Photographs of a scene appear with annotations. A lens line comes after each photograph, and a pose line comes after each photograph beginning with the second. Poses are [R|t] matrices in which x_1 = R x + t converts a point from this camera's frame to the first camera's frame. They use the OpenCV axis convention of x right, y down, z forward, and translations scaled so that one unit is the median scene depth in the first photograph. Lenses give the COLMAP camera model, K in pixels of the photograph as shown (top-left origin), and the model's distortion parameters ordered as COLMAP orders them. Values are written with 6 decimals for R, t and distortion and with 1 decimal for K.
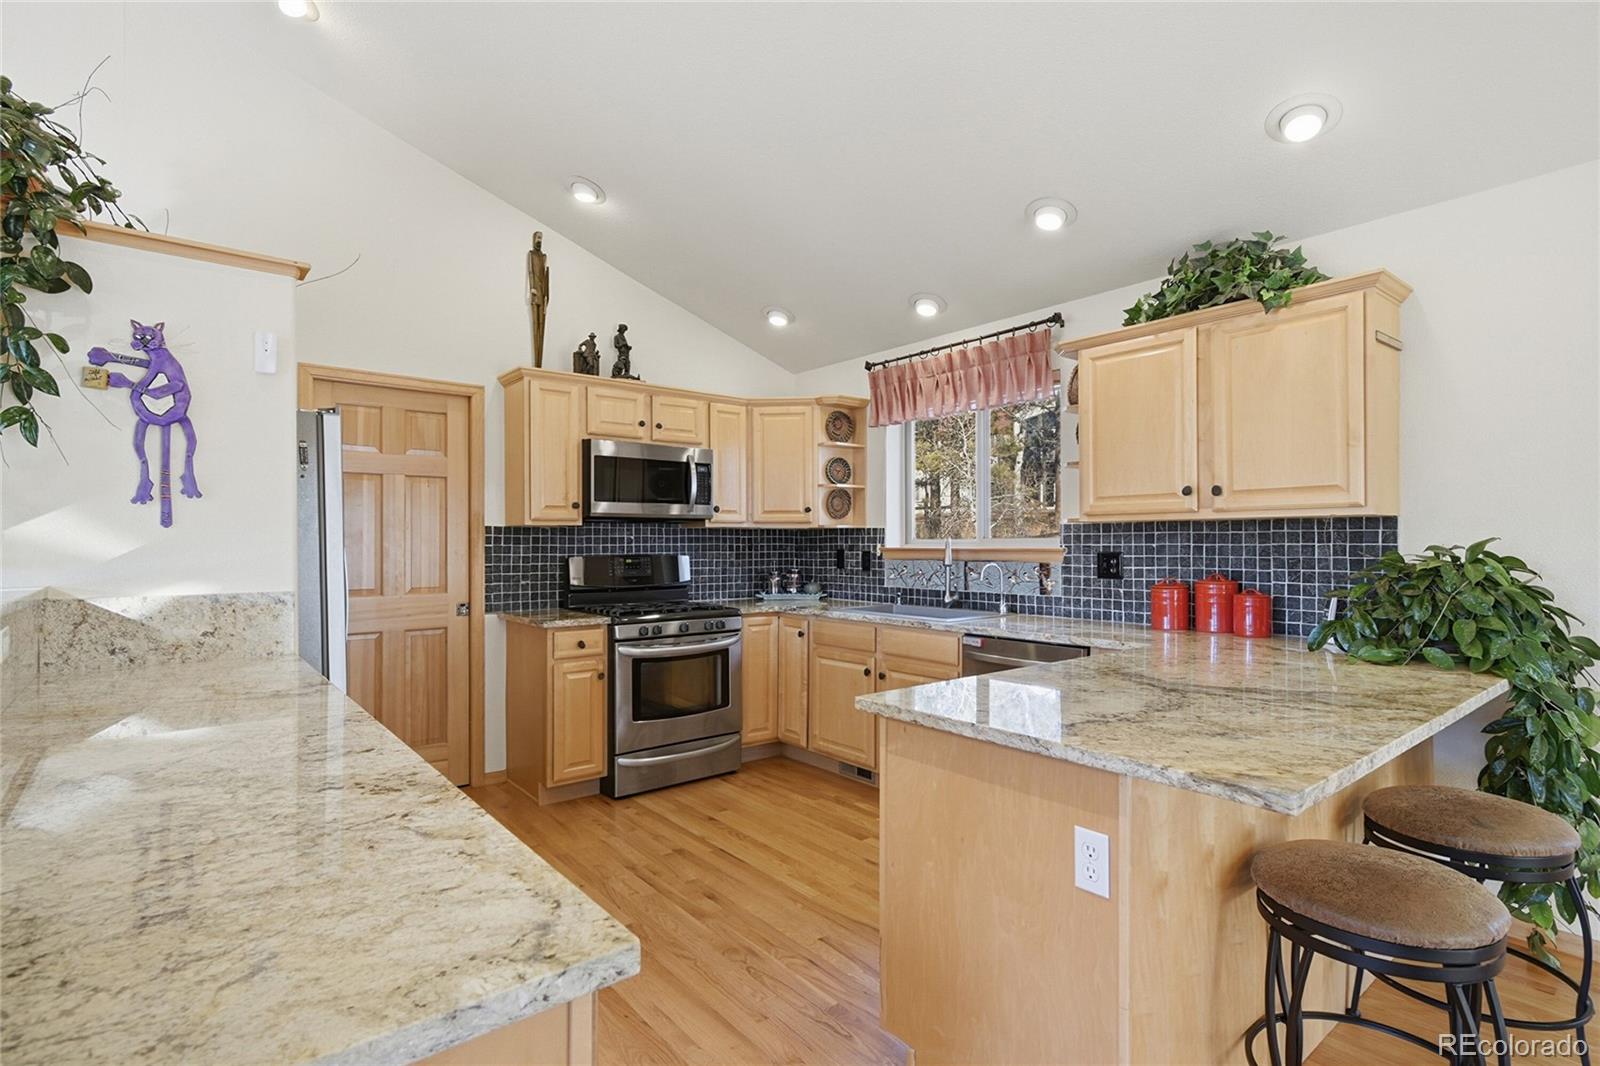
lens RADIAL K [[781.0, 0, 808.5], [0, 781.0, 547.5], [0, 0, 1]] dist [0.001429, 0.000279]
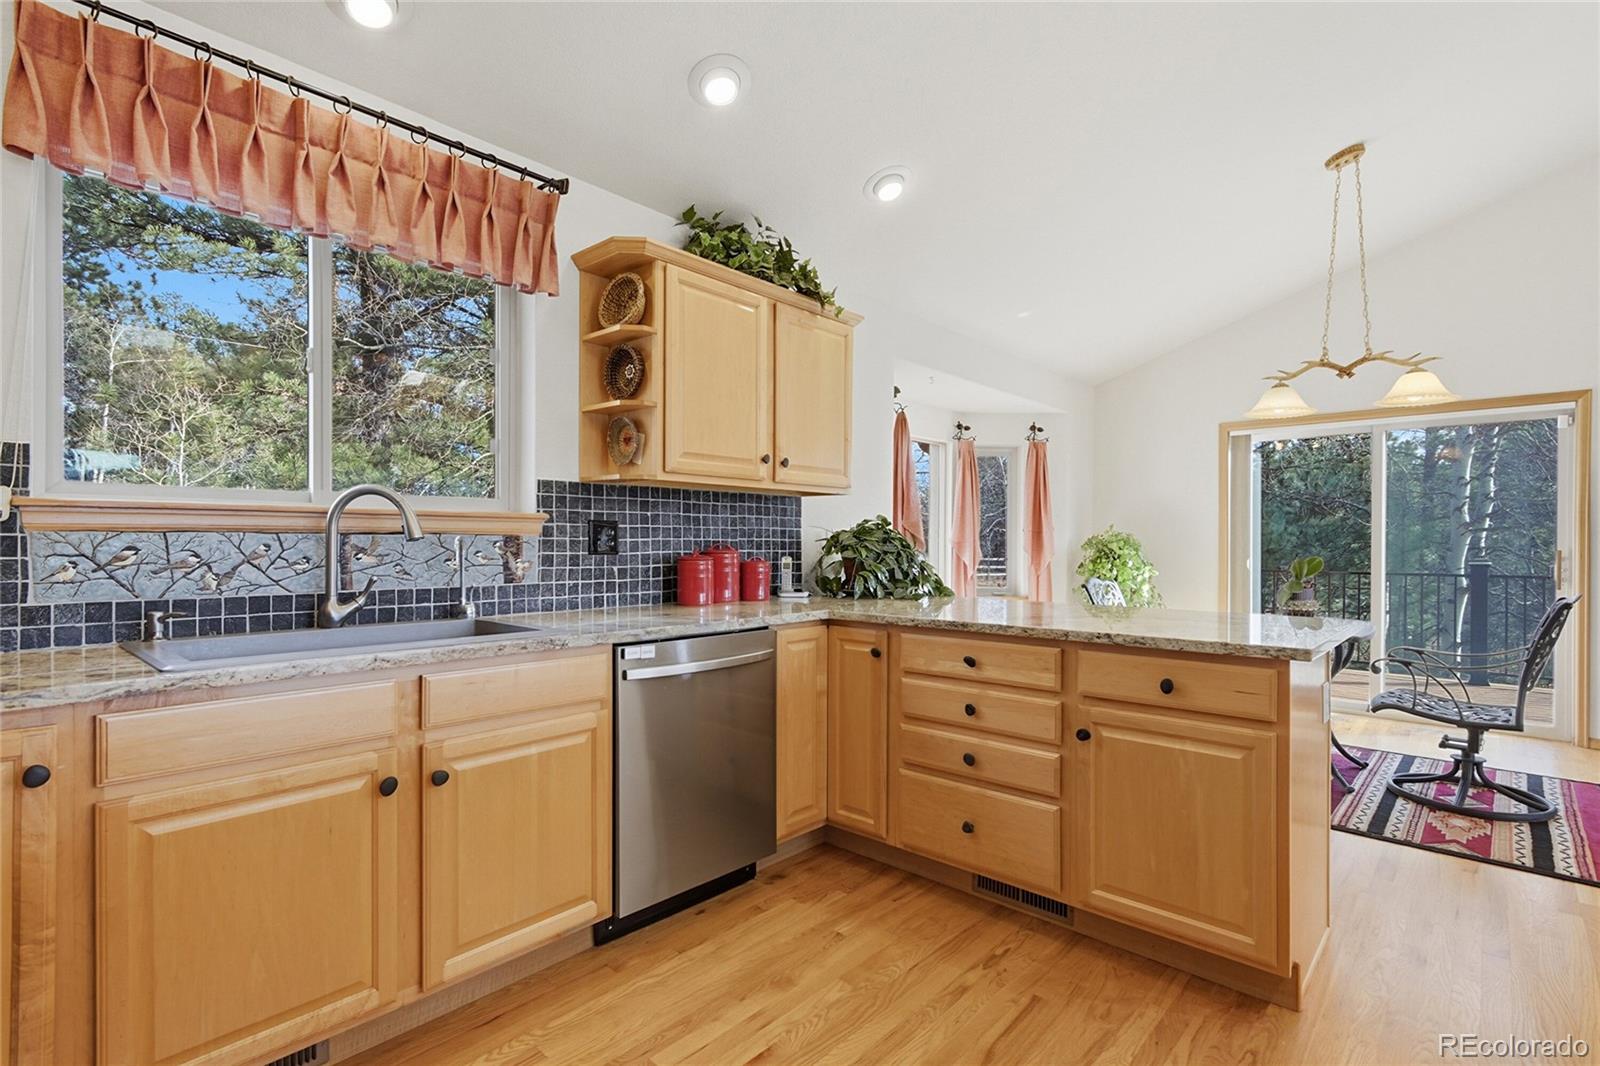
lens RADIAL K [[726.3, 0, 808.3], [0, 726.3, 545.4], [0, 0, 1]] dist [0.010657, -0.007058]
pose [[-0.132553, -0.000677, 0.991176, -0.365865], [0.005905, 0.999981, 0.001473, 0.030377], [-0.991158, 0.006048, -0.132546, 0.873937]]
